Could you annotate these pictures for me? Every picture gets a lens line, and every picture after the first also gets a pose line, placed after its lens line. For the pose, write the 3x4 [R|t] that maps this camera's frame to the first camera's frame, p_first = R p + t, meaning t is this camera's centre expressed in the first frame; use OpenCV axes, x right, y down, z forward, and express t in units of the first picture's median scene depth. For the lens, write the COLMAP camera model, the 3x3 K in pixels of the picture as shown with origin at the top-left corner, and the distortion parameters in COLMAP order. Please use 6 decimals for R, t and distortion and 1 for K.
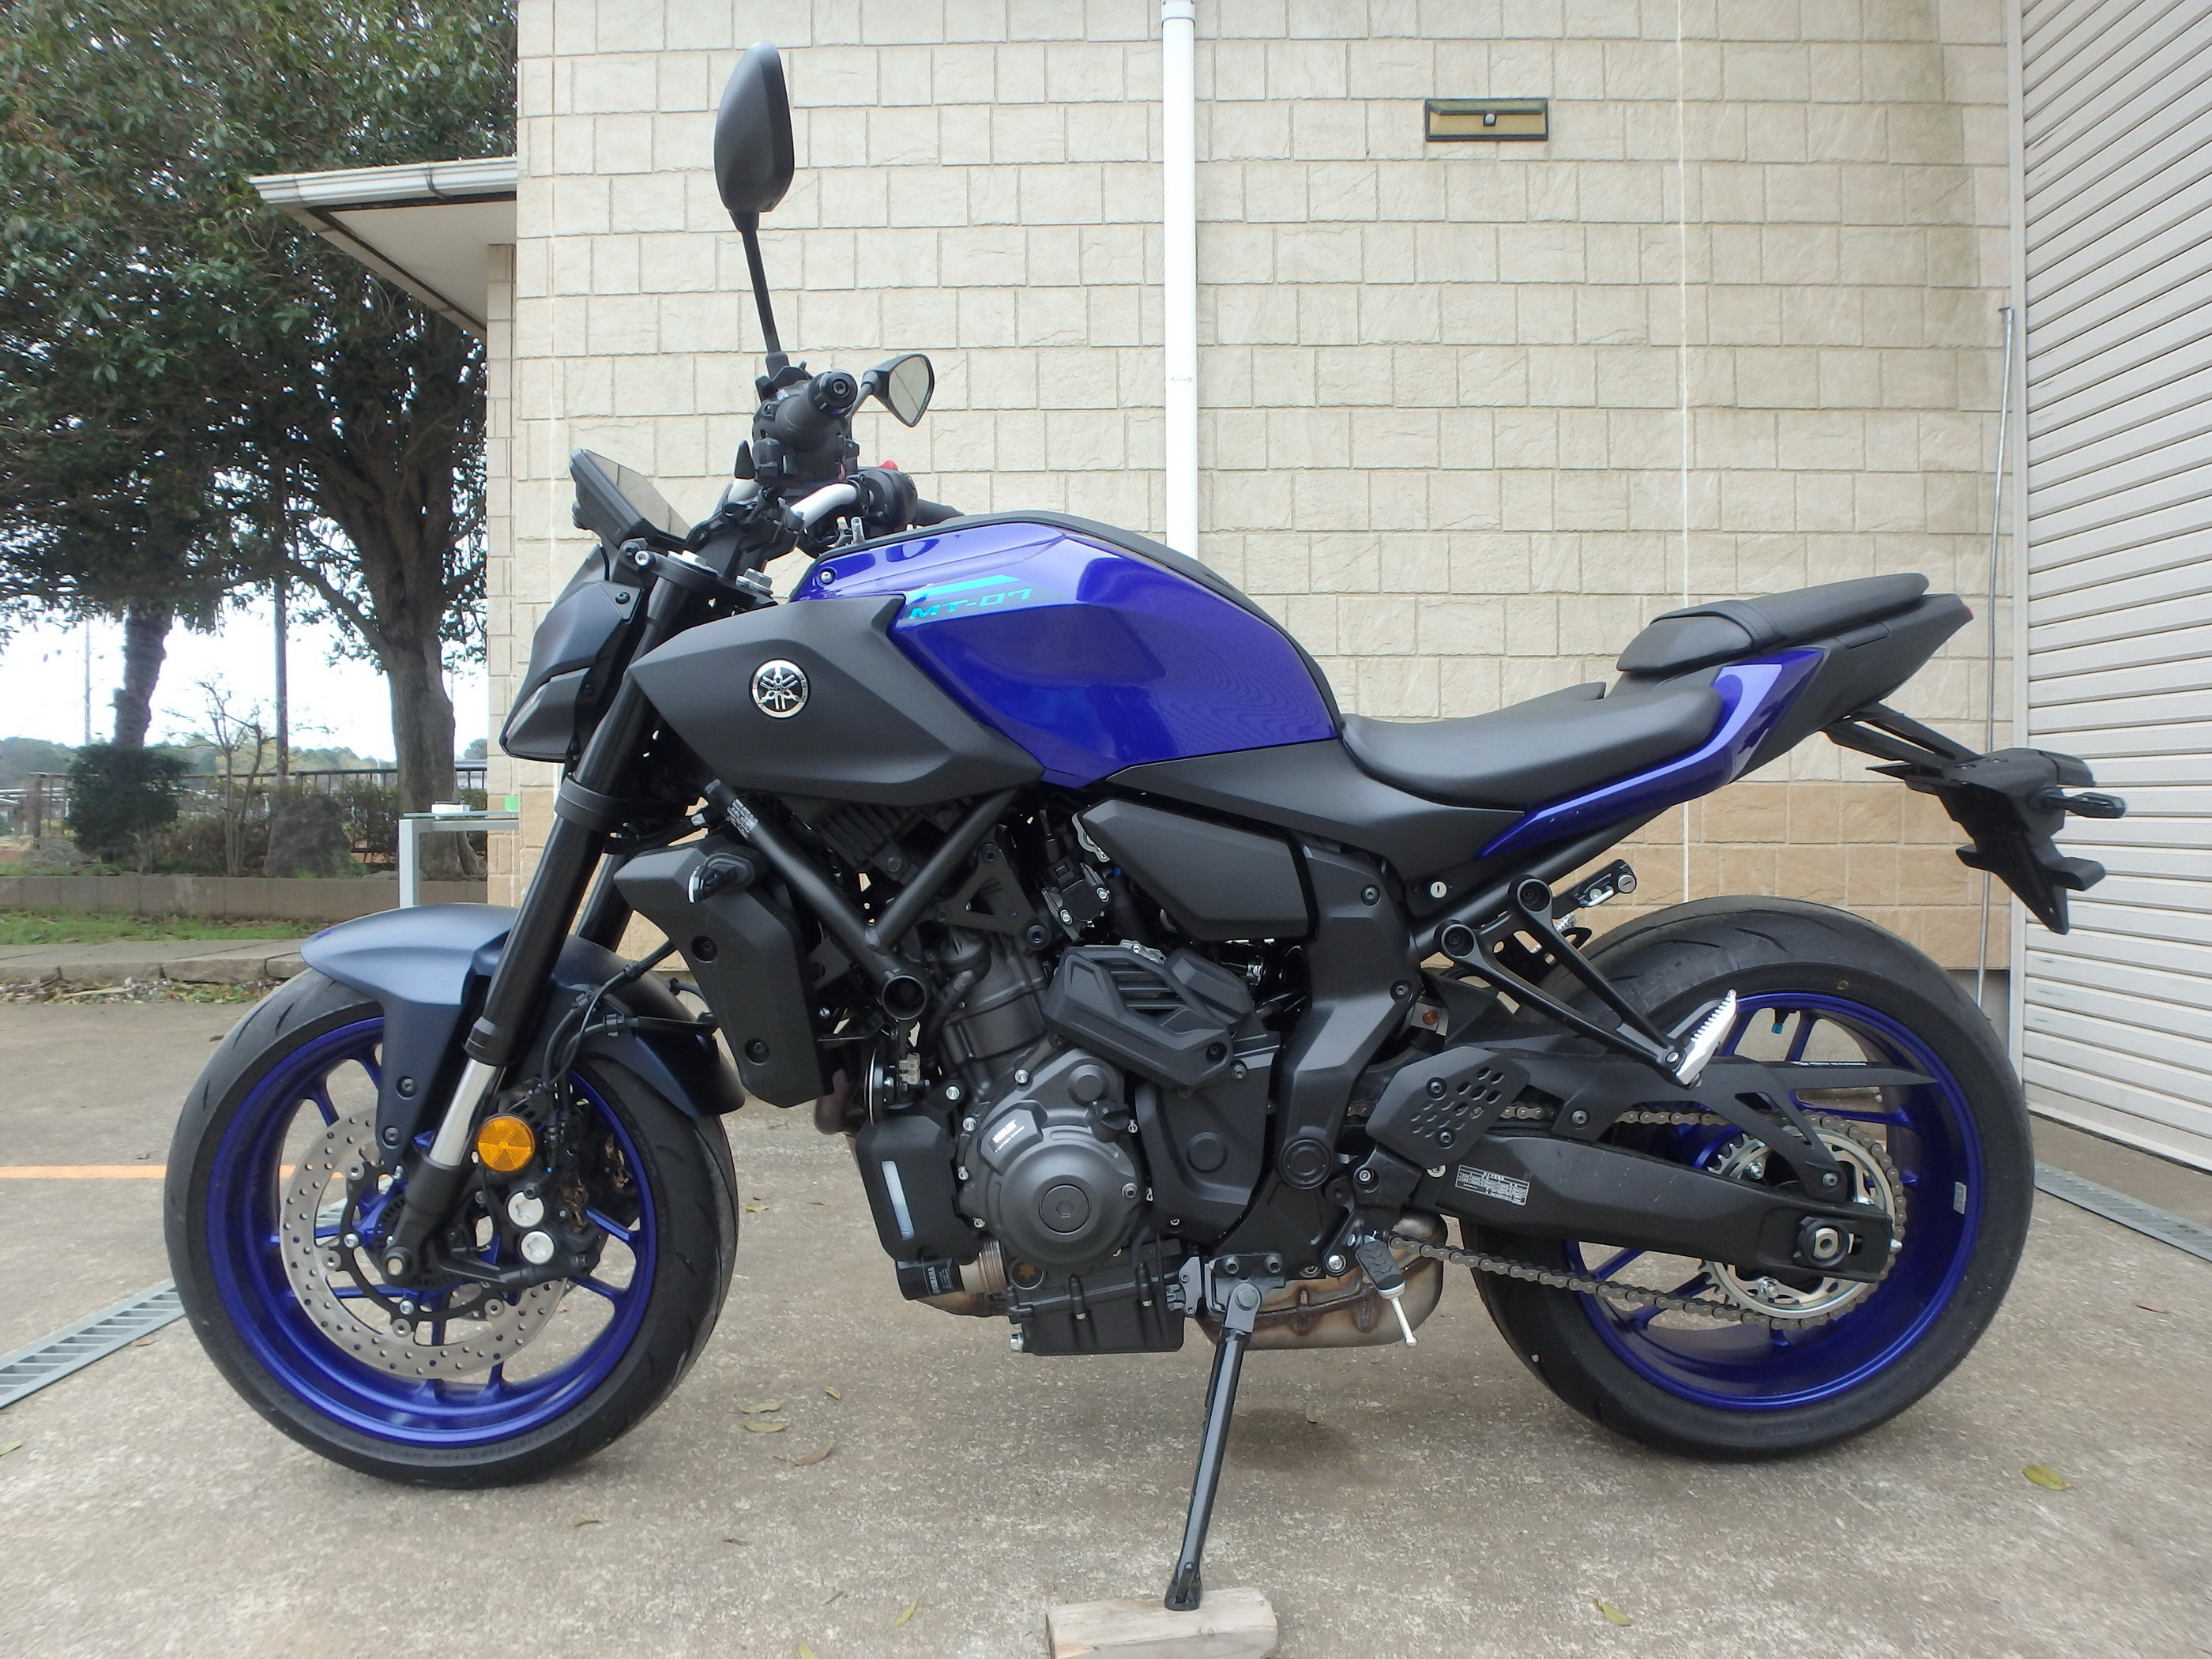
lens RADIAL K [[1342.0, 0, 1117.5], [0, 1342.0, 835.8], [0, 0, 1]] dist [-0.029607, 0.001542]
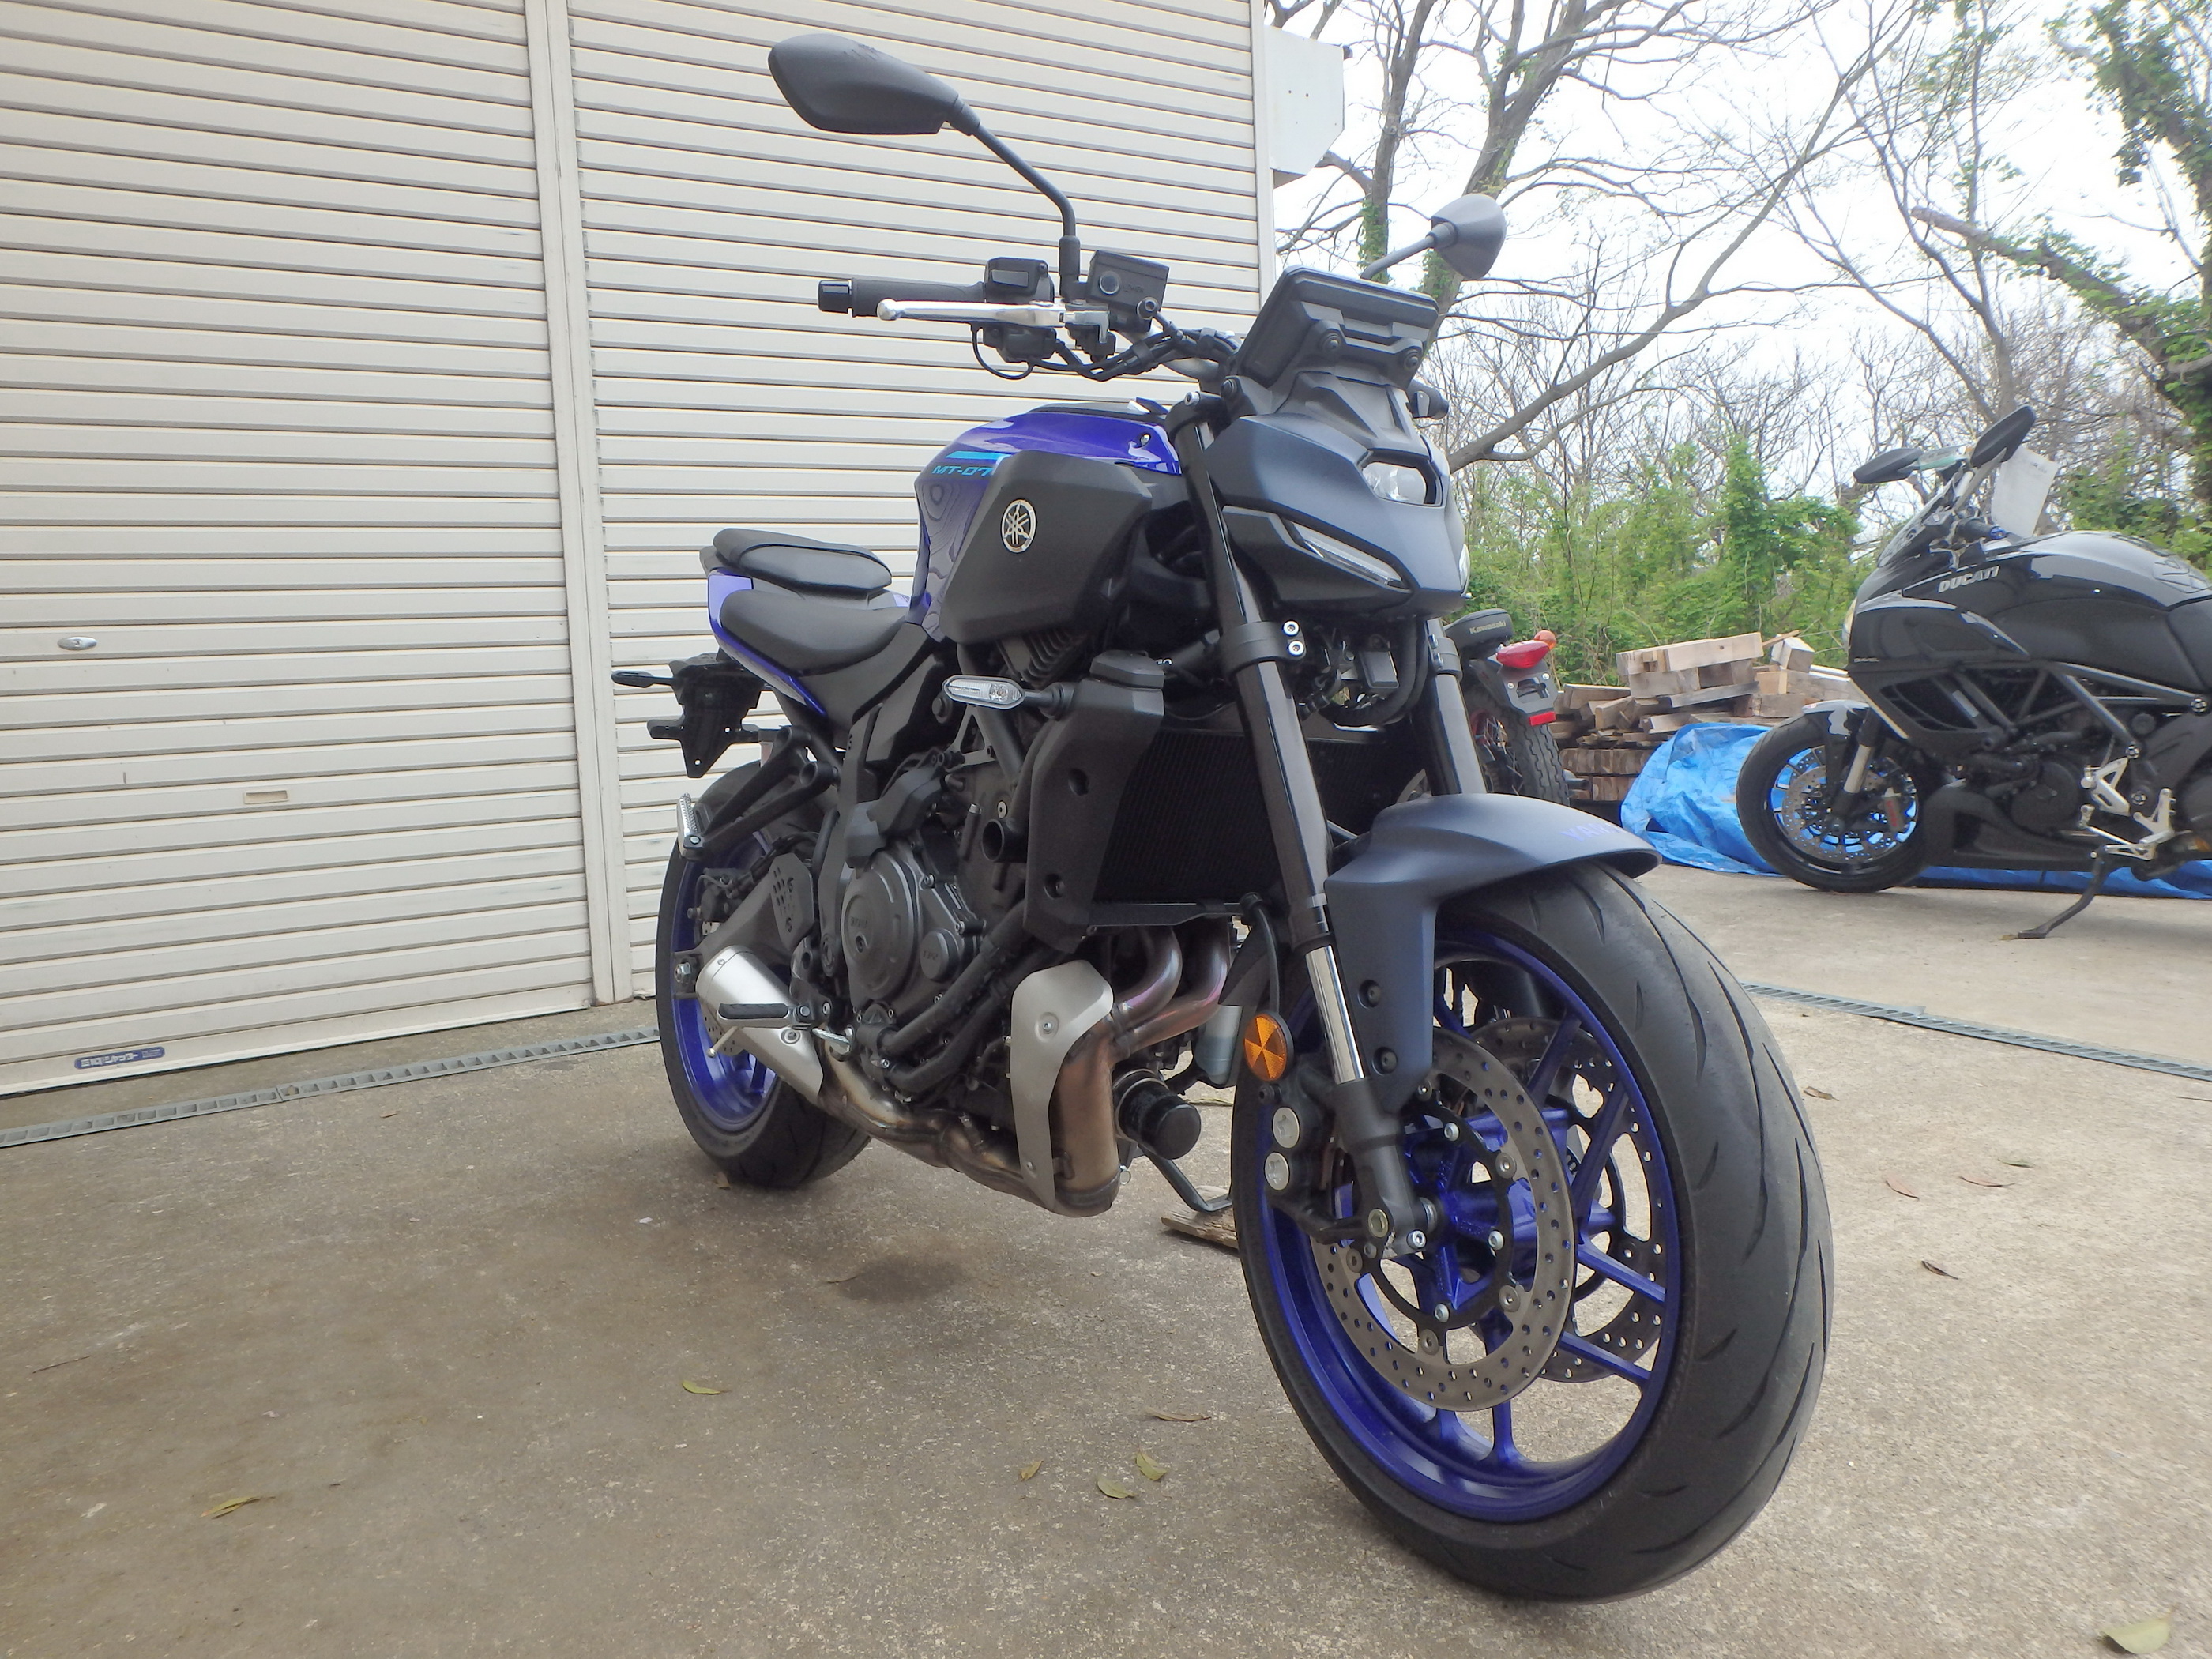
lens RADIAL K [[1691.9, 0, 1114.0], [0, 1691.9, 846.4], [0, 0, 1]] dist [0.009708, 0.010888]
pose [[-0.537220, -0.068008, 0.840696, -0.985357], [0.062840, 0.990746, 0.120303, -0.045743], [-0.841098, 0.117459, -0.527976, 1.377049]]
